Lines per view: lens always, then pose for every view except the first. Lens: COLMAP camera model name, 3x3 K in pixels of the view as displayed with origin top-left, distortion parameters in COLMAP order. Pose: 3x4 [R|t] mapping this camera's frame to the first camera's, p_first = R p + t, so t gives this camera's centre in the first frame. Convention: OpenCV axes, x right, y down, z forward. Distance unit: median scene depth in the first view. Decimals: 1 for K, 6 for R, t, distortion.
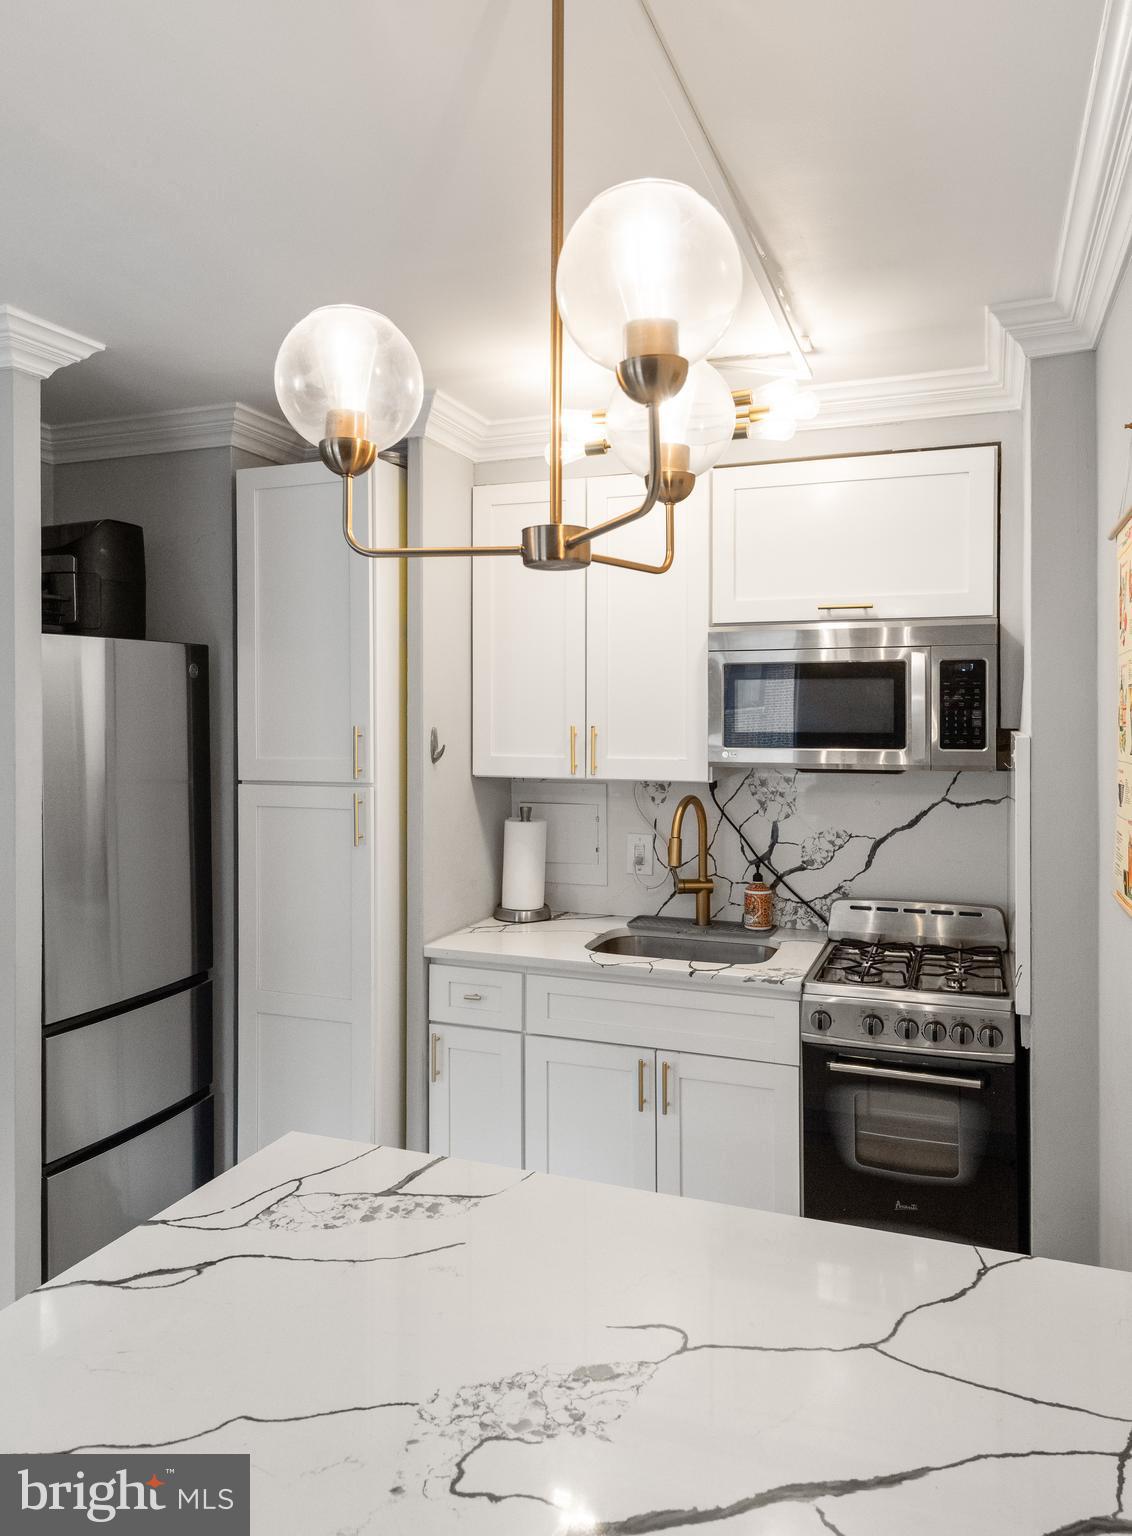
lens RADIAL K [[1065.3, 0, 571.1], [0, 1065.3, 716.6], [0, 0, 1]] dist [0.007492, -0.001065]
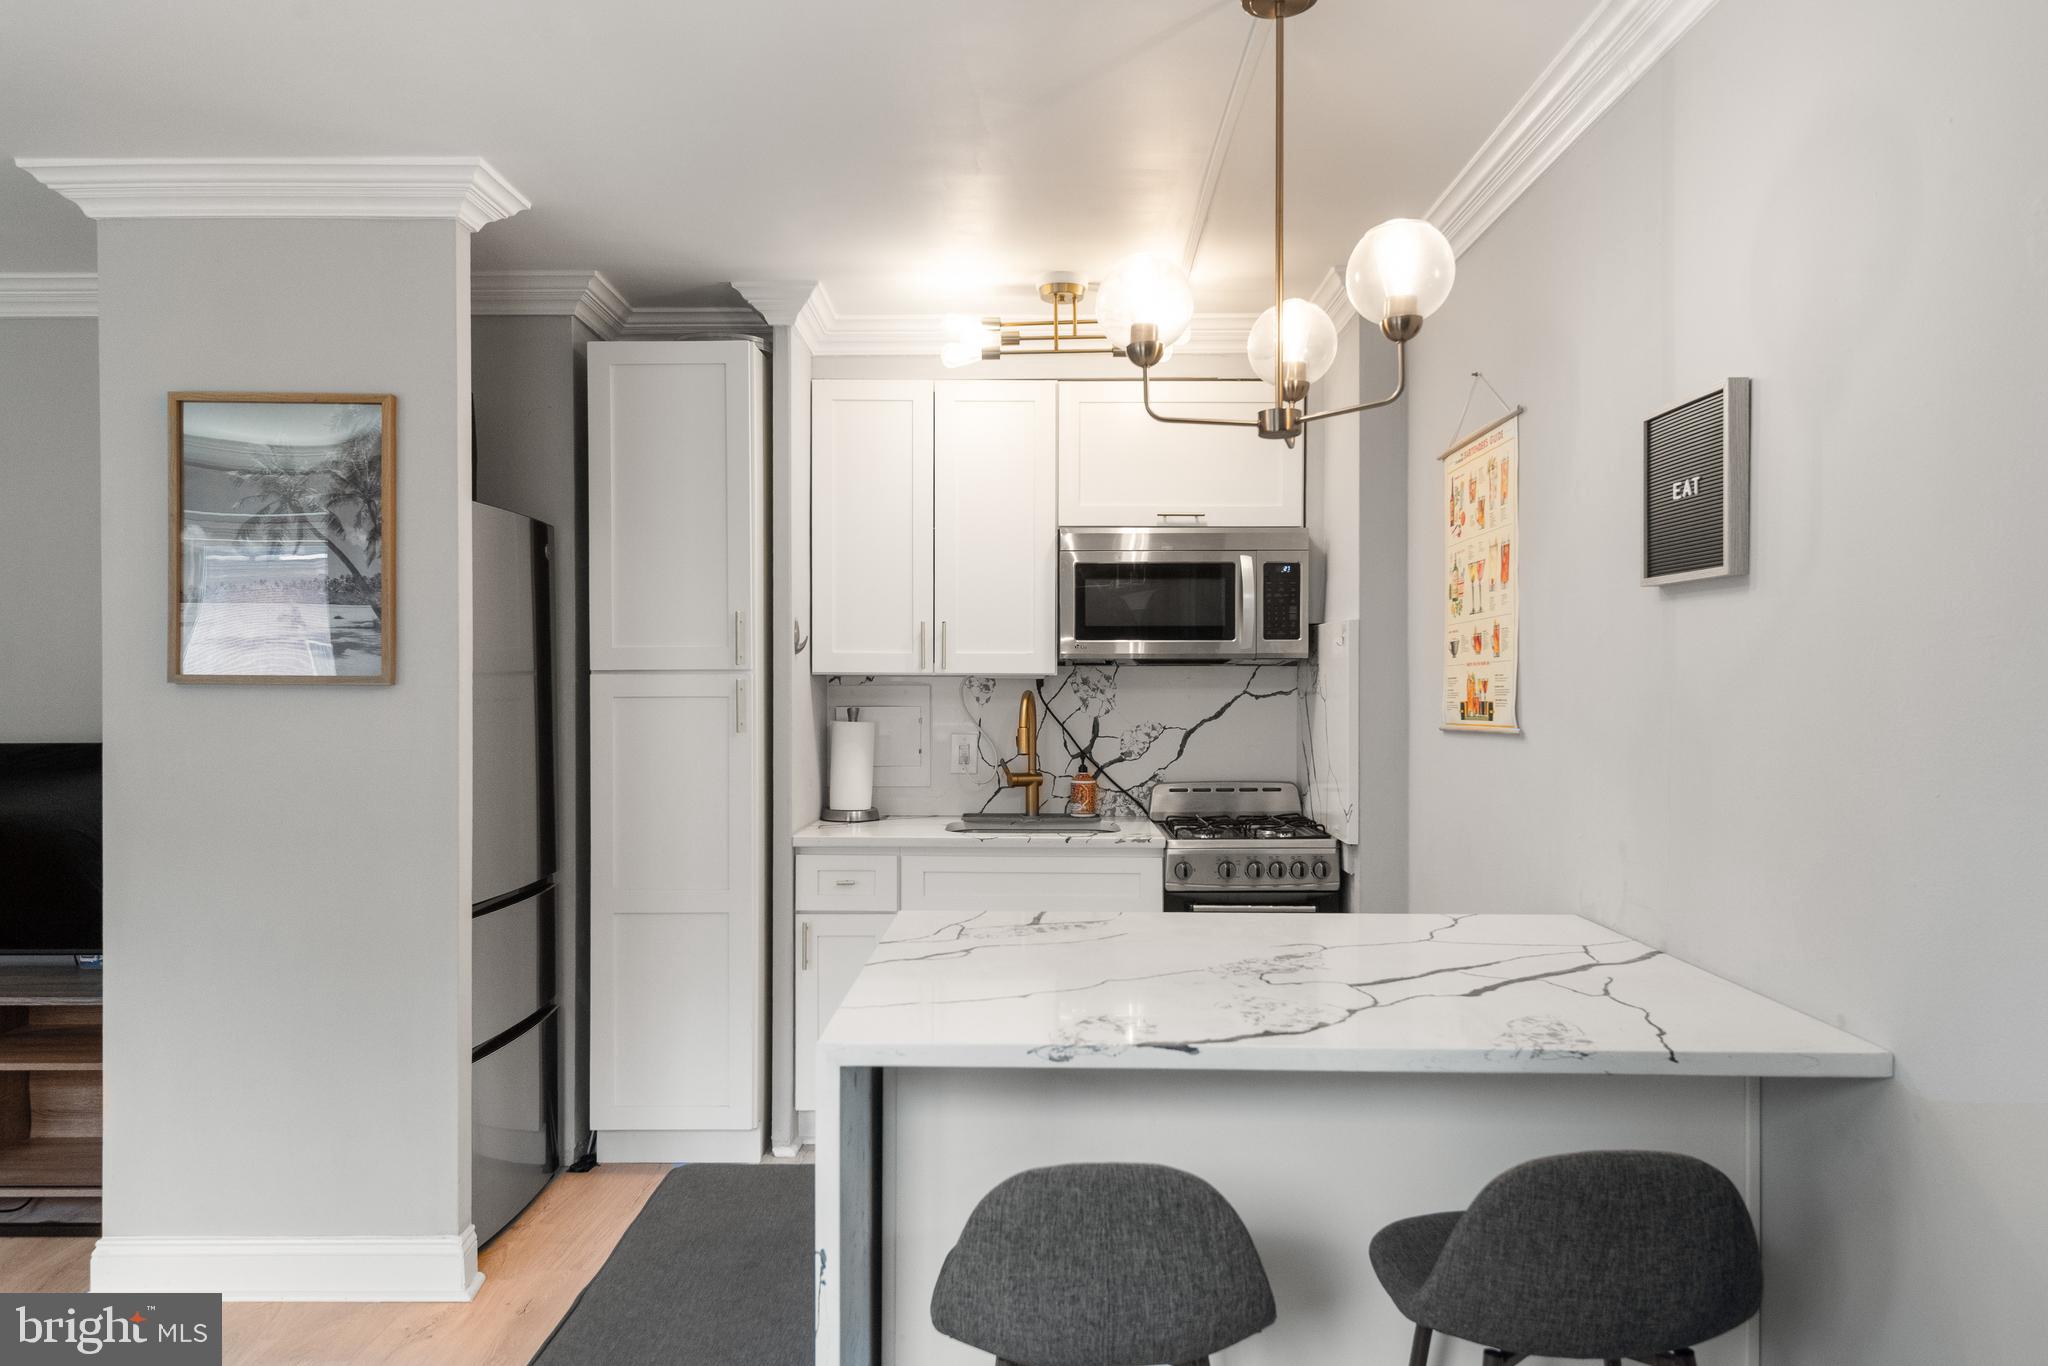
lens RADIAL K [[1346.4, 0, 1022.5], [0, 1346.4, 710.3], [0, 0, 1]] dist [0.007597, 0.001619]
pose [[0.937696, -0.004086, 0.347433, -0.370458], [0.001395, 0.999967, 0.007994, 0.086249], [-0.347454, -0.007012, 0.937671, -0.256727]]
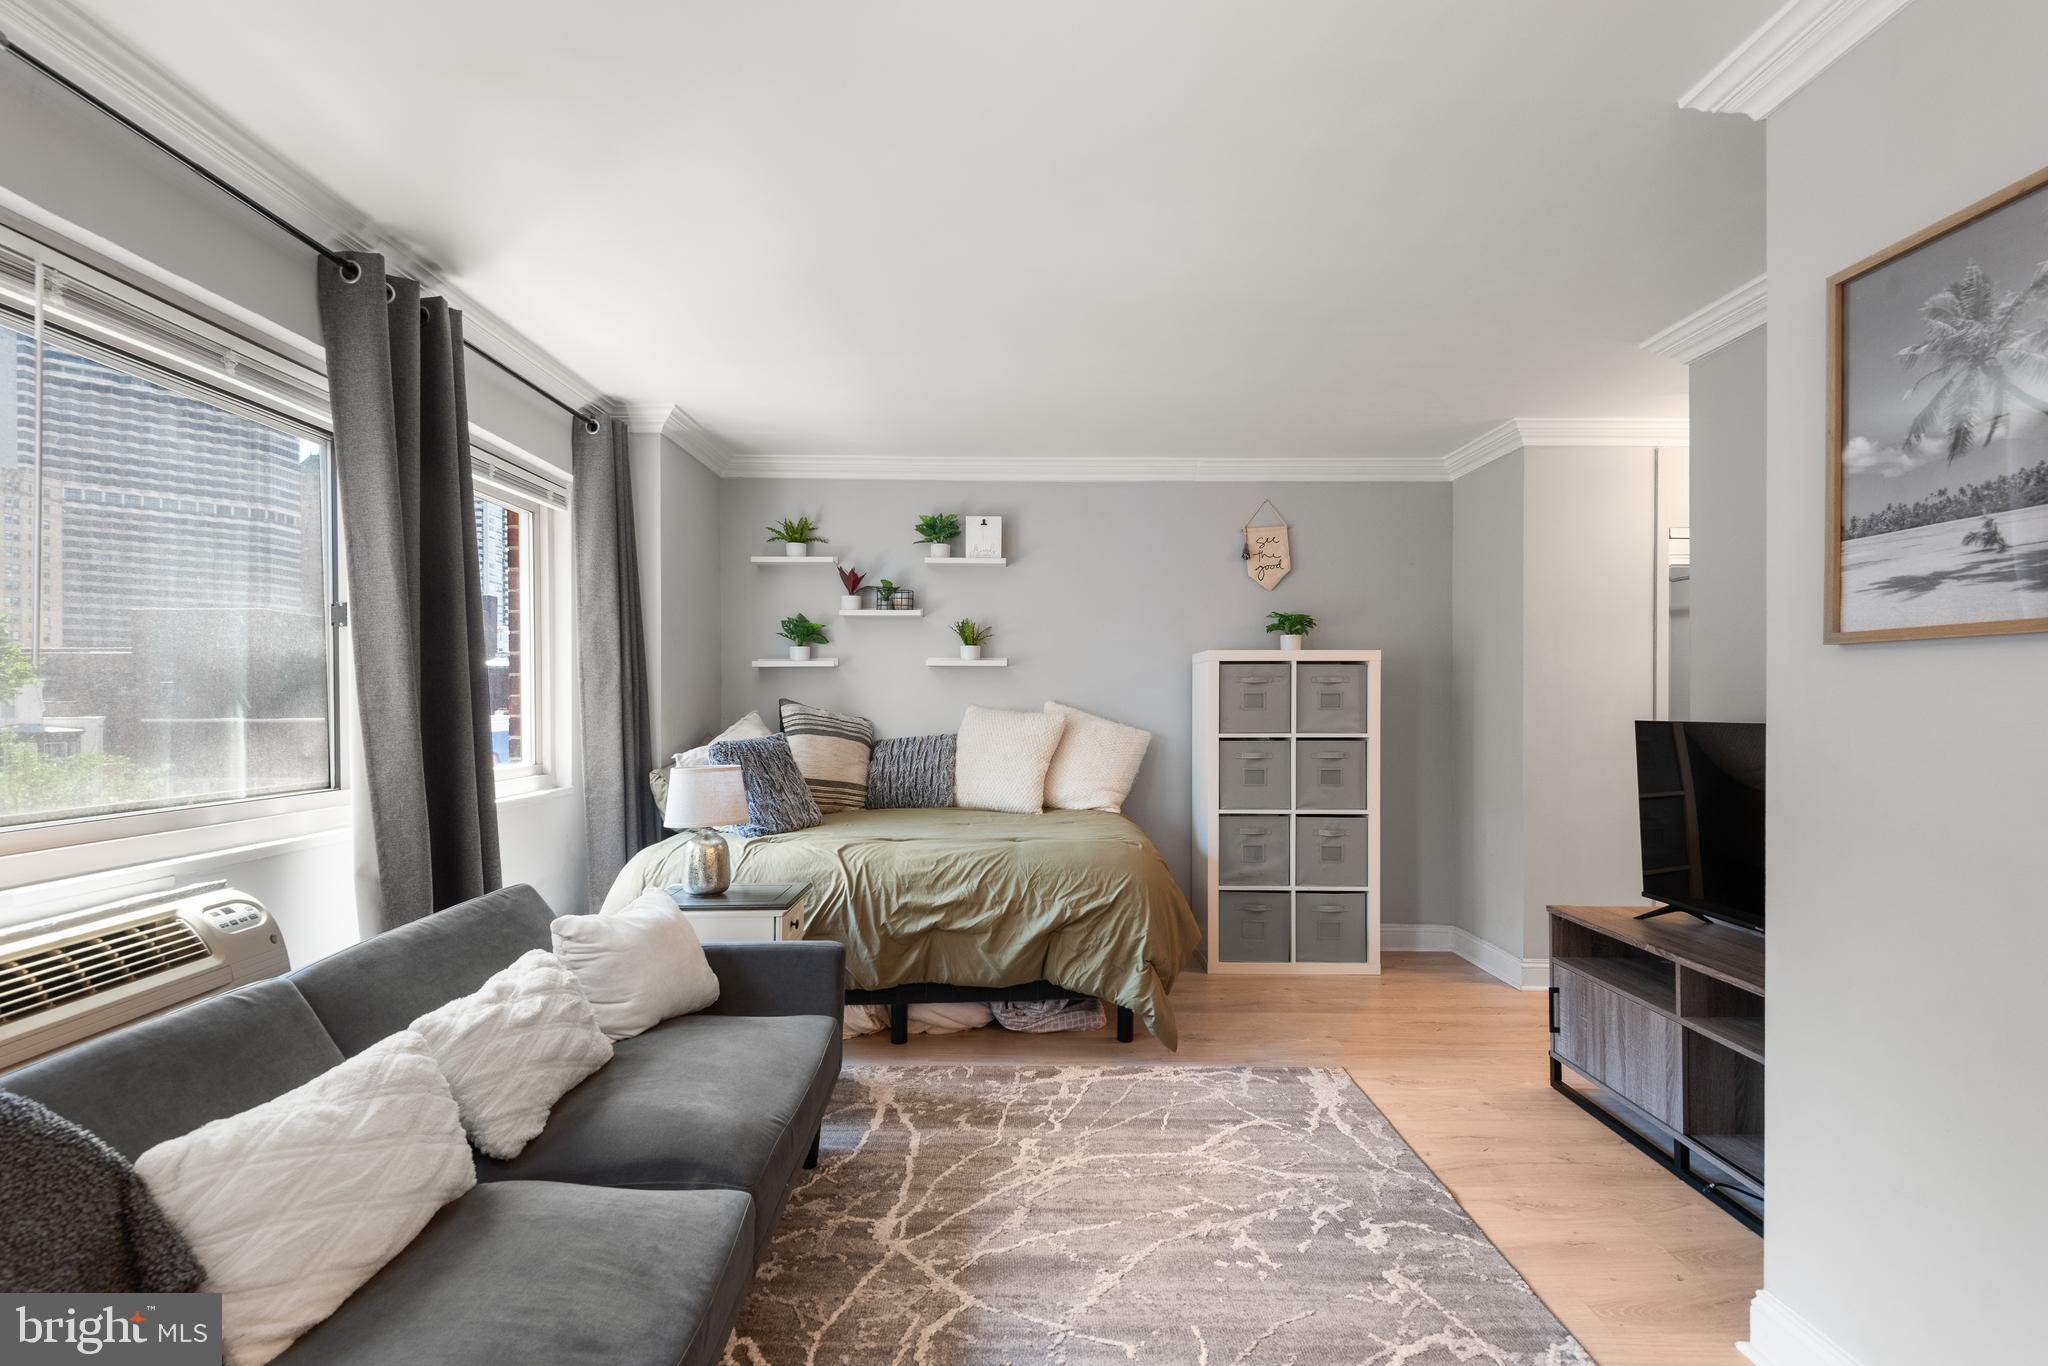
lens RADIAL K [[942.8, 0, 1024.9], [0, 942.8, 706.8], [0, 0, 1]] dist [0.037719, -0.023674]
pose [[0.365982, 0.006339, -0.930600, -0.267077], [-0.011158, 0.999935, 0.002423, 0.112136], [0.930555, 0.009497, 0.366029, 0.240432]]
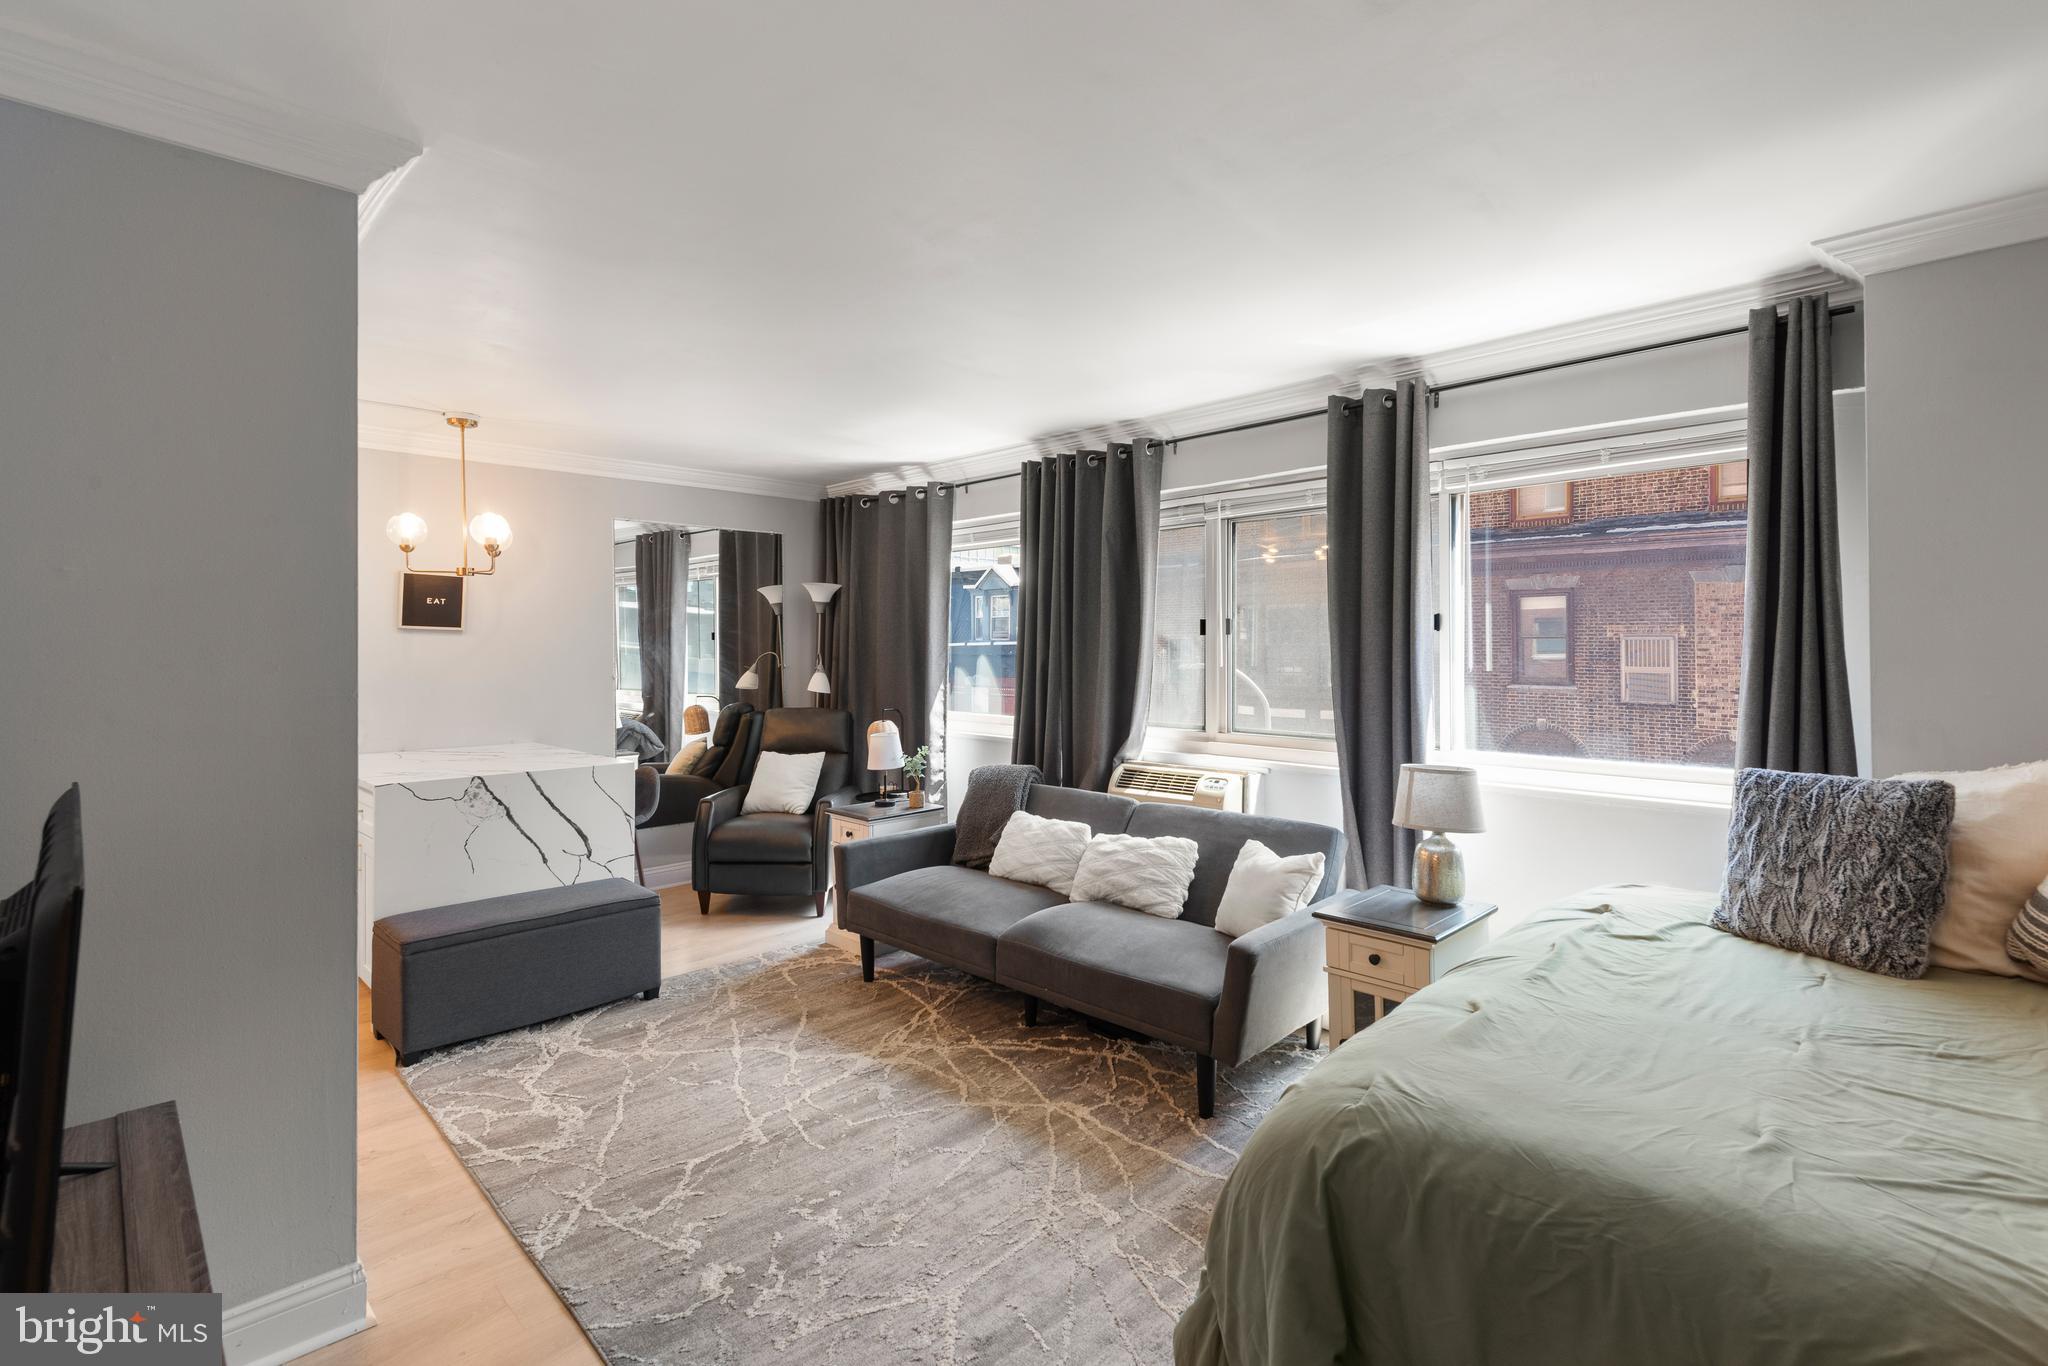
lens RADIAL K [[955.9, 0, 1026.8], [0, 955.9, 633.2], [0, 0, 1]] dist [0.034442, -0.017452]
pose [[-0.911293, 0.010168, 0.411632, -1.332971], [0.010333, 0.999945, -0.001824, 0.047528], [-0.411628, 0.002591, -0.911348, 1.293857]]
